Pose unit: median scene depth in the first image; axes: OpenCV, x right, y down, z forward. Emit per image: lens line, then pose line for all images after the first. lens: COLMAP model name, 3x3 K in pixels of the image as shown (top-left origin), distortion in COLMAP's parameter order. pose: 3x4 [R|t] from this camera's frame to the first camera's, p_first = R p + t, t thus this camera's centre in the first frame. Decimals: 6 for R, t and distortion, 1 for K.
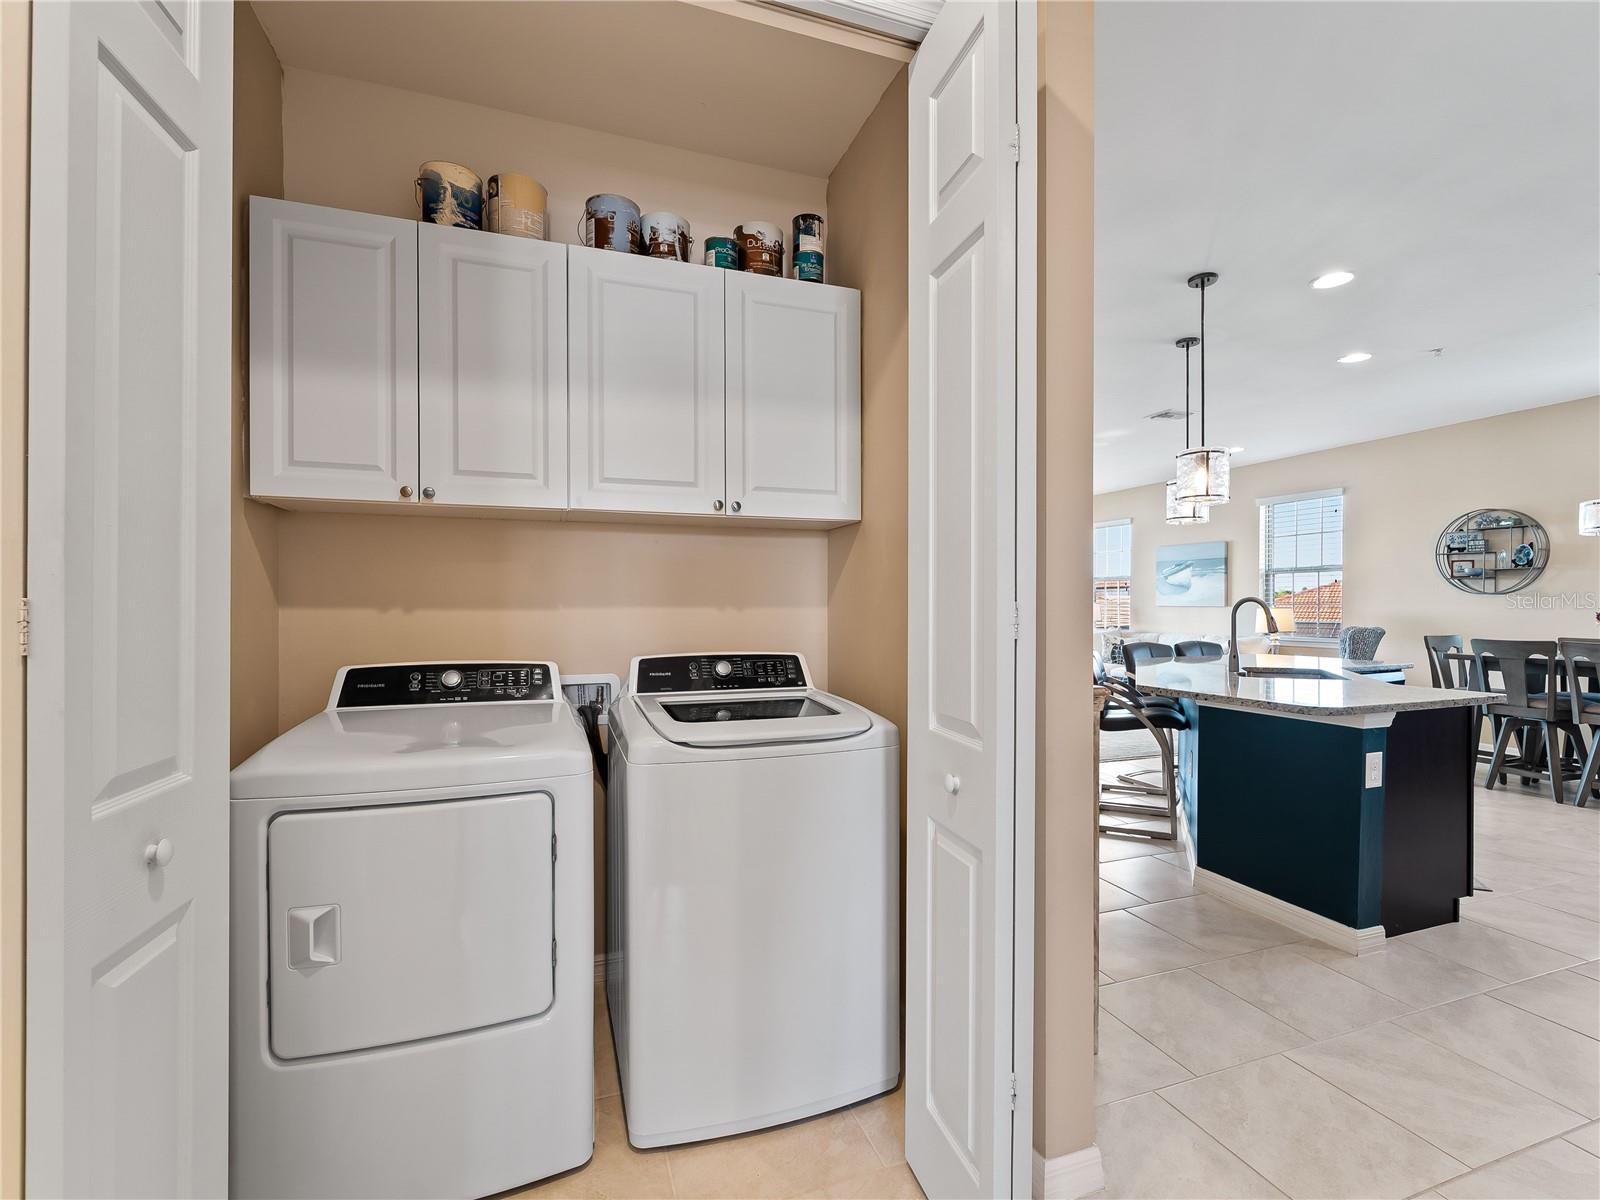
lens RADIAL K [[732.9, 0, 800.7], [0, 732.9, 610.7], [0, 0, 1]] dist [-0.002961, -0.001506]
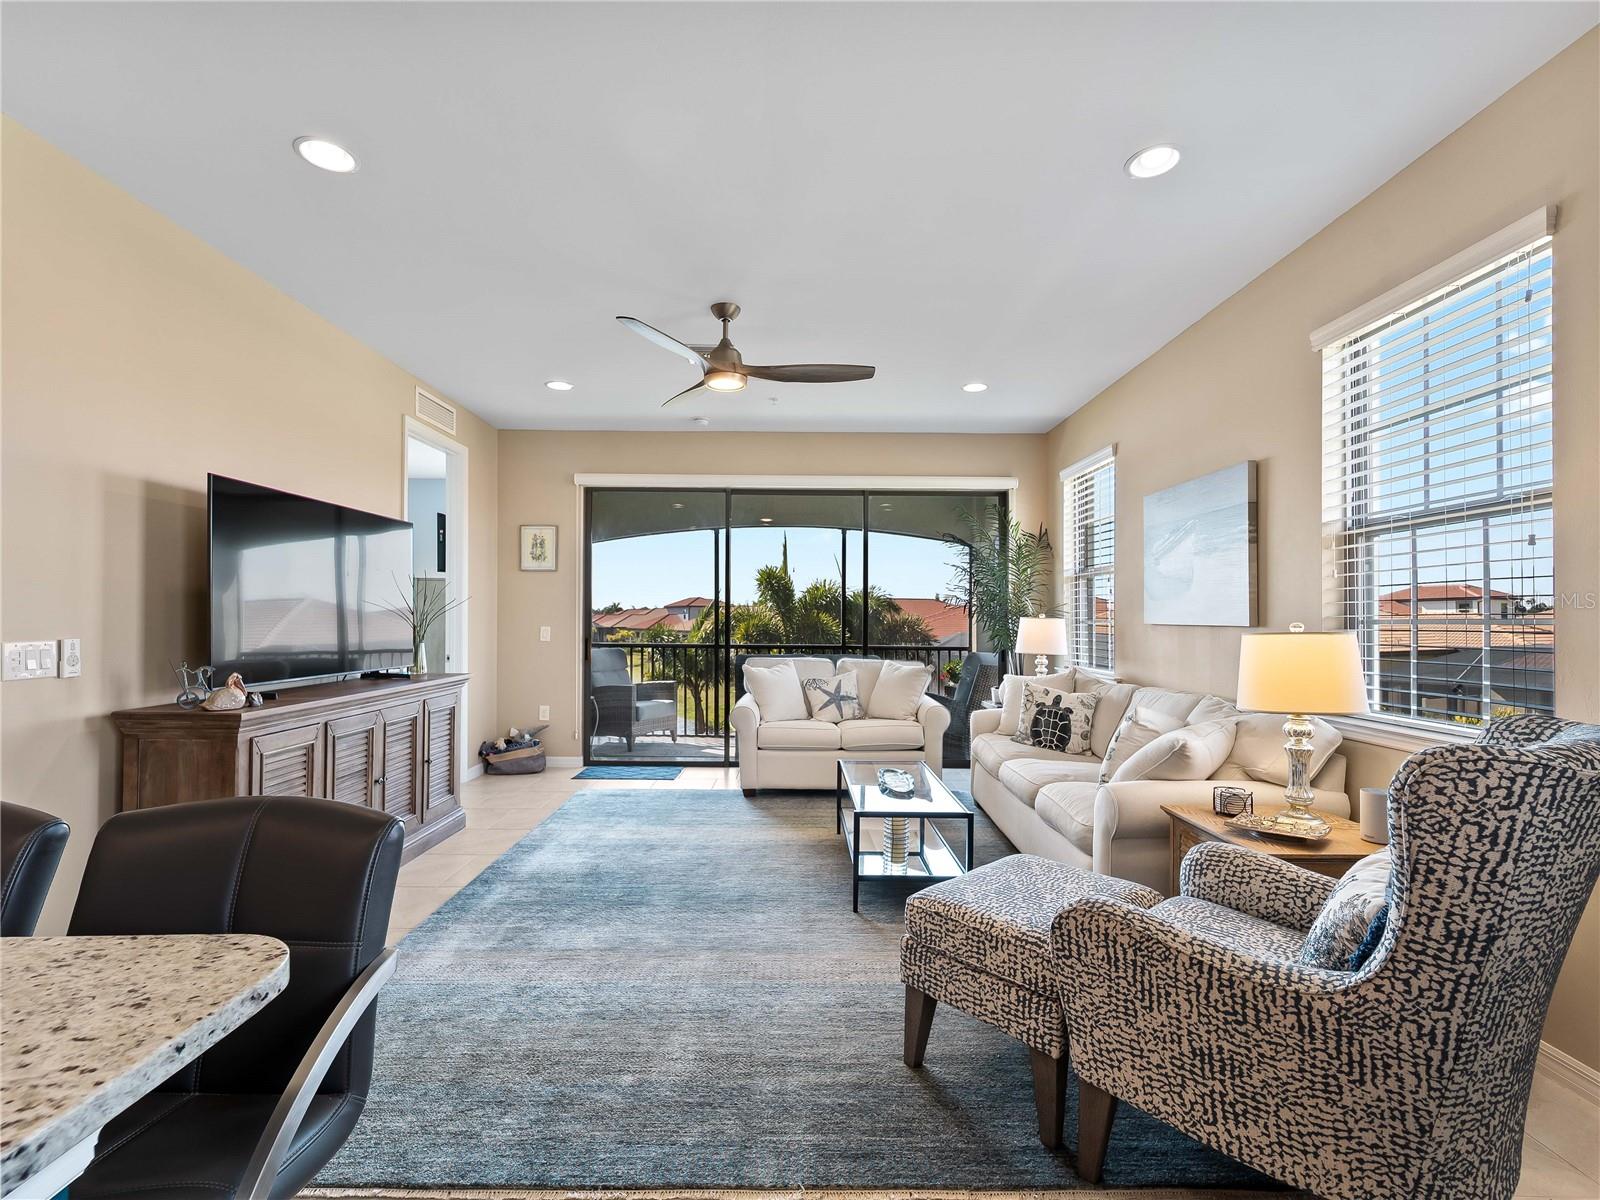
lens RADIAL K [[726.6, 0, 800.9], [0, 726.6, 615.4], [0, 0, 1]] dist [-0.002985, -0.001345]
pose [[0.945216, -0.000499, -0.326446, 0.694825], [-0.004648, 0.999877, -0.014986, -0.006943], [0.326413, 0.015683, 0.945097, 0.804927]]
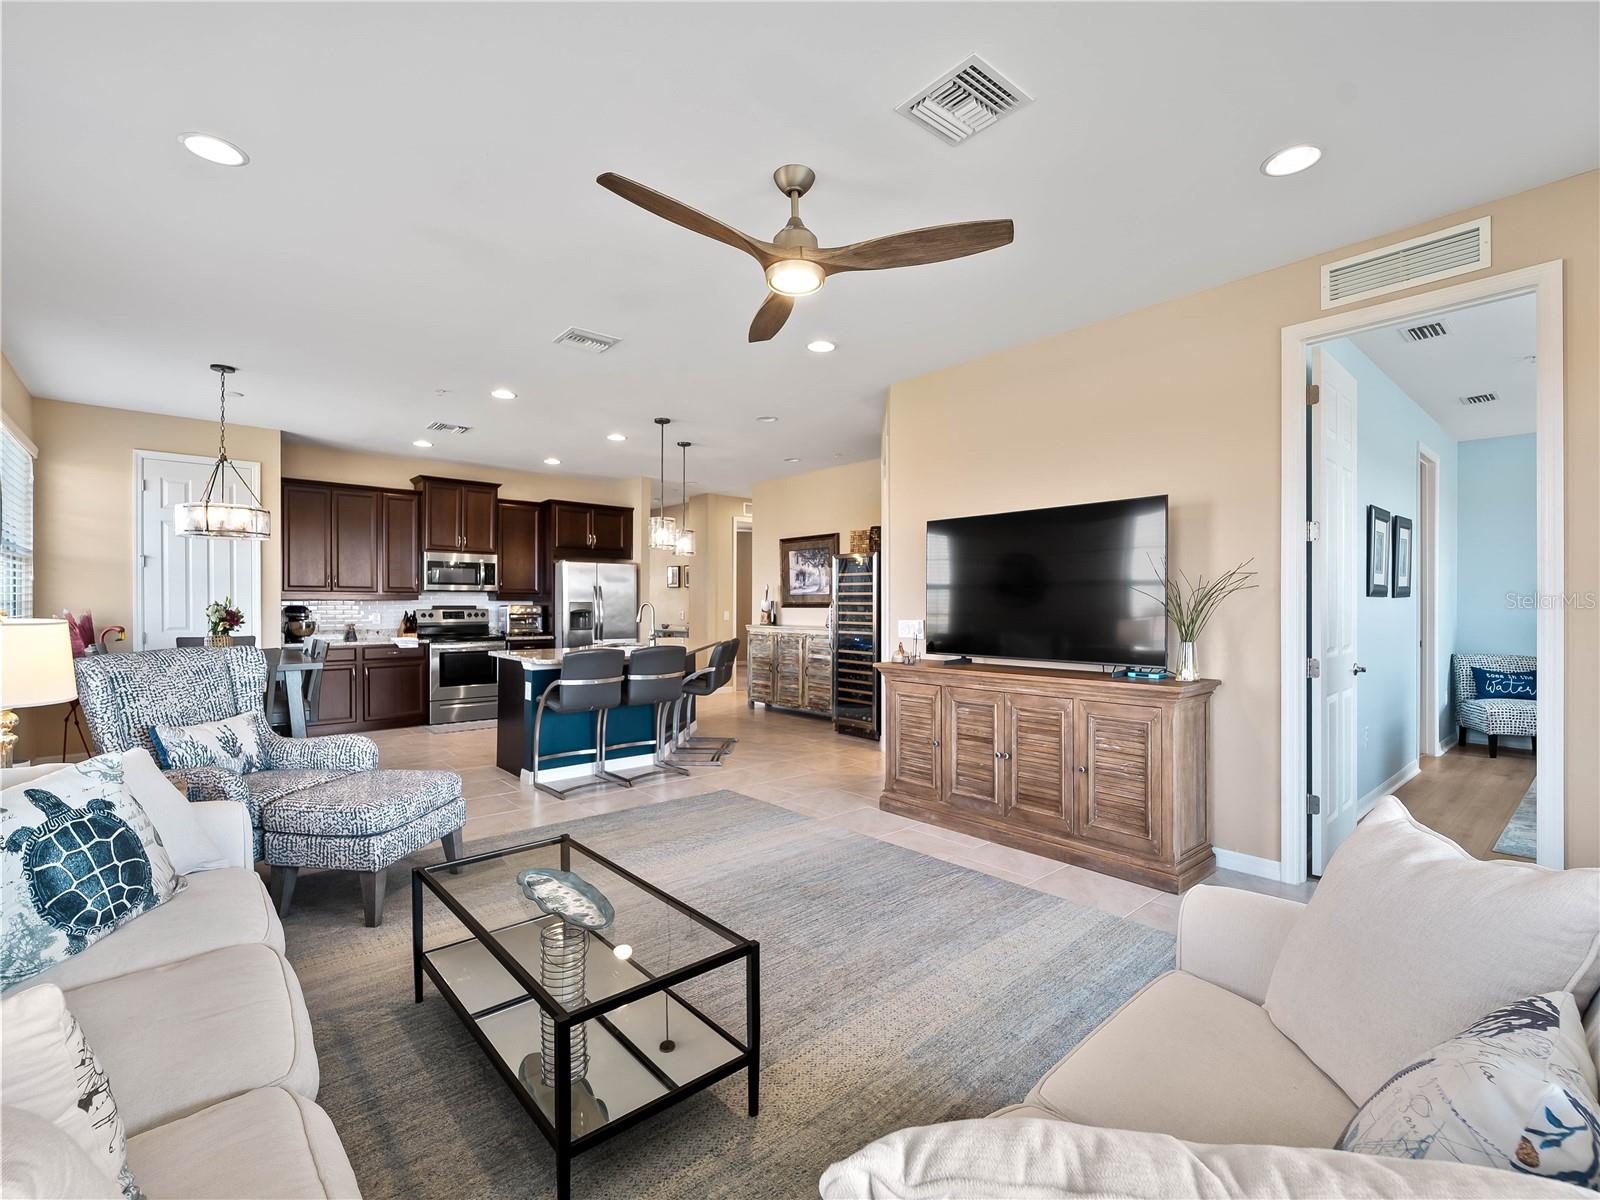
lens RADIAL K [[722.2, 0, 804.9], [0, 722.2, 607.4], [0, 0, 1]] dist [0.002151, 0.000454]
pose [[-0.927812, -0.003607, -0.373032, 0.589708], [-0.008038, 0.999914, 0.010323, -0.019514], [0.372963, 0.012576, -0.927761, 1.793135]]
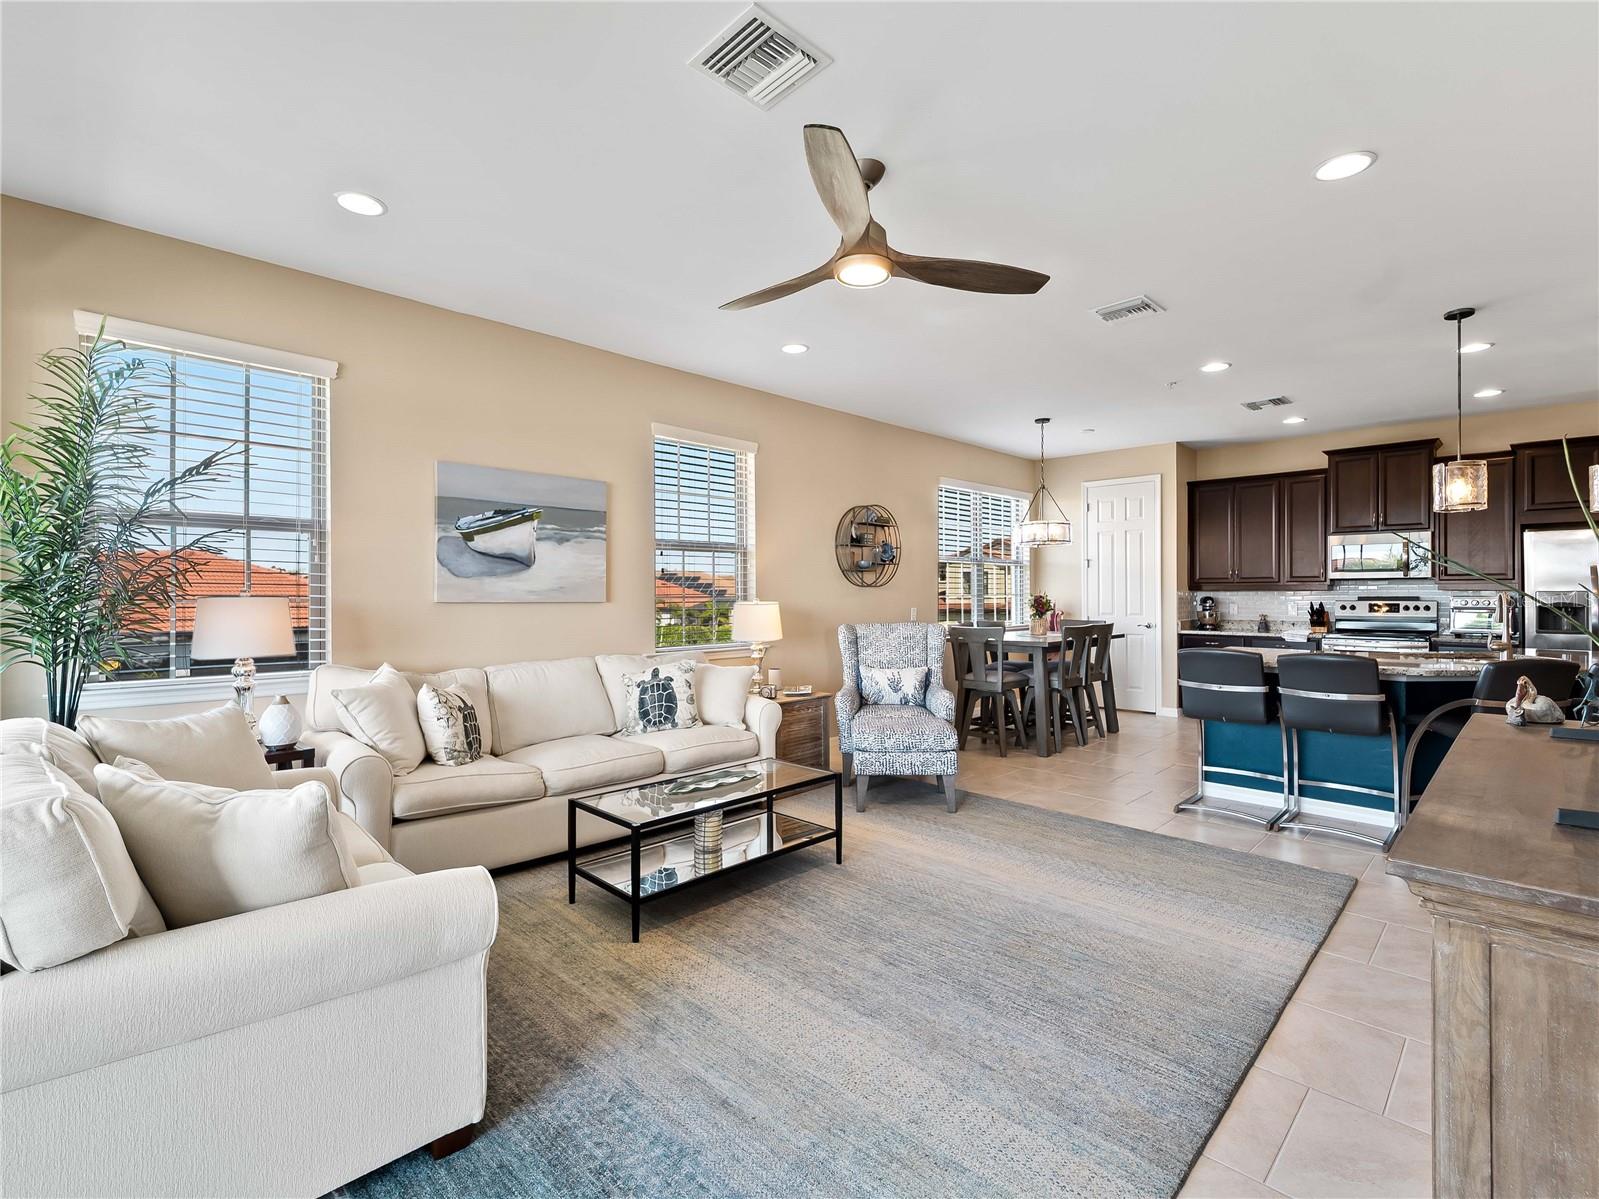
lens RADIAL K [[734.3, 0, 790.4], [0, 734.3, 594.9], [0, 0, 1]] dist [-0.002038, -0.000478]
pose [[-0.424217, -0.005092, 0.905546, 0.039321], [0.006263, 0.999944, 0.008557, -0.021388], [-0.905539, 0.009301, -0.424161, 1.607930]]
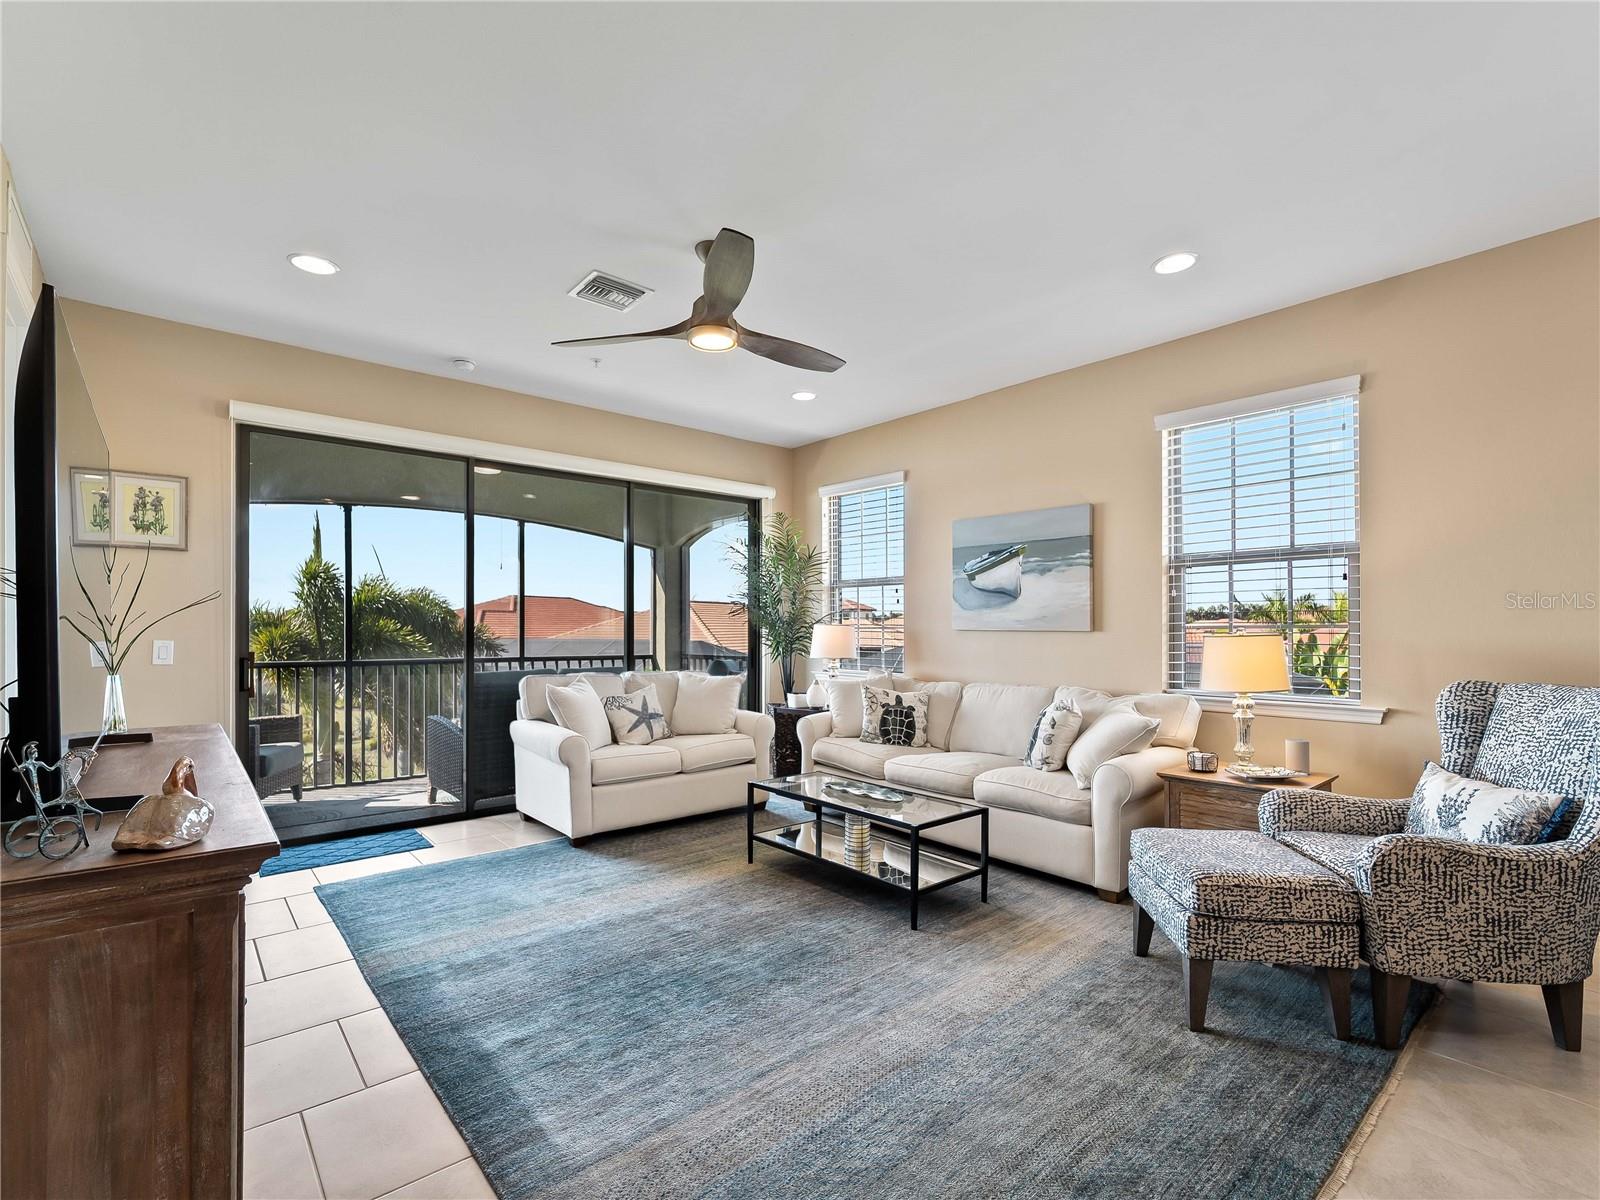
lens RADIAL K [[733.0, 0, 801.6], [0, 733.0, 627.7], [0, 0, 1]] dist [-0.004852, -0.000702]
pose [[0.930850, -0.003261, 0.365388, 0.297926], [0.006270, 0.999955, -0.007050, -0.008357], [-0.365349, 0.008853, 0.930829, 0.869102]]
